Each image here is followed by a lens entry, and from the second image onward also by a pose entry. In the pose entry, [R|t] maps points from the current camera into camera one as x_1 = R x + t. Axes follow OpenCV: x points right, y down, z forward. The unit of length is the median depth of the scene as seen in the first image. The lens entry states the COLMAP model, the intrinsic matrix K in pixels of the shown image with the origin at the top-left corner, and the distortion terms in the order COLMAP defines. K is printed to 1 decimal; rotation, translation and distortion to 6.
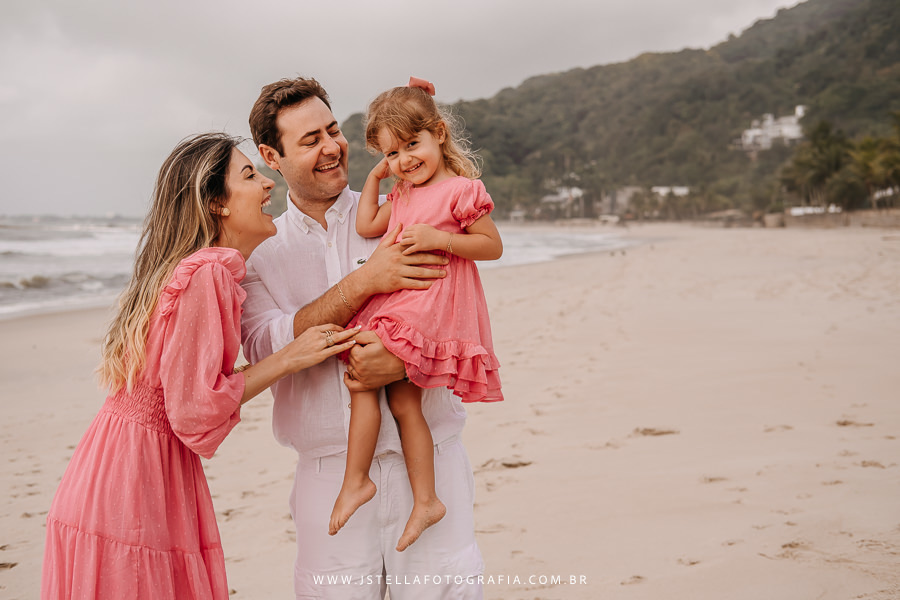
lens RADIAL K [[1465.5, 0, 450.0], [0, 1465.5, 300.0], [0, 0, 1]] dist [-0.032748, 0.236950]
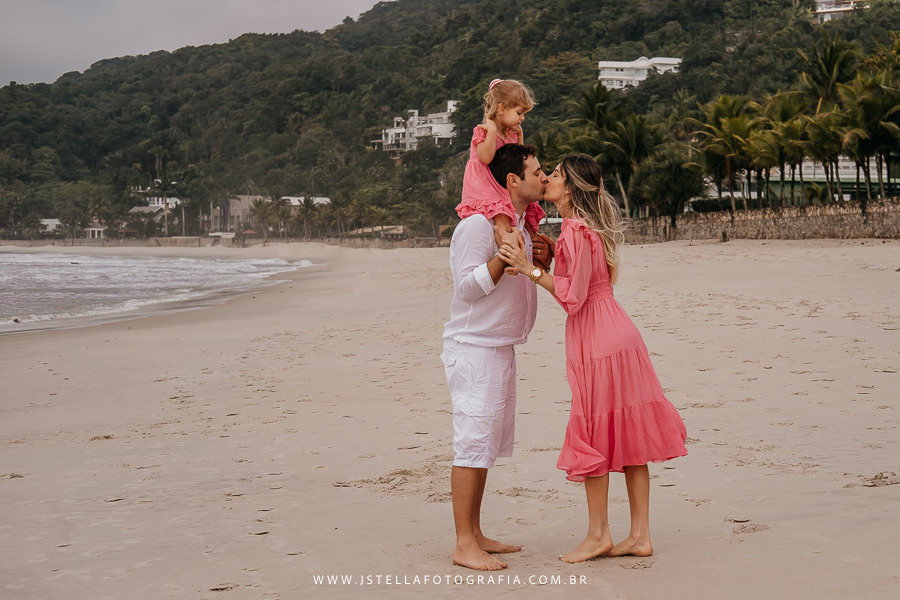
lens RADIAL K [[1465.5, 0, 450.0], [0, 1465.5, 300.0], [0, 0, 1]] dist [-0.032748, 0.236950]
pose [[0.949179, -0.008237, 0.314628, -0.020235], [0.013342, 0.999812, -0.014074, -0.008153], [-0.314453, 0.017557, 0.949111, 0.212060]]
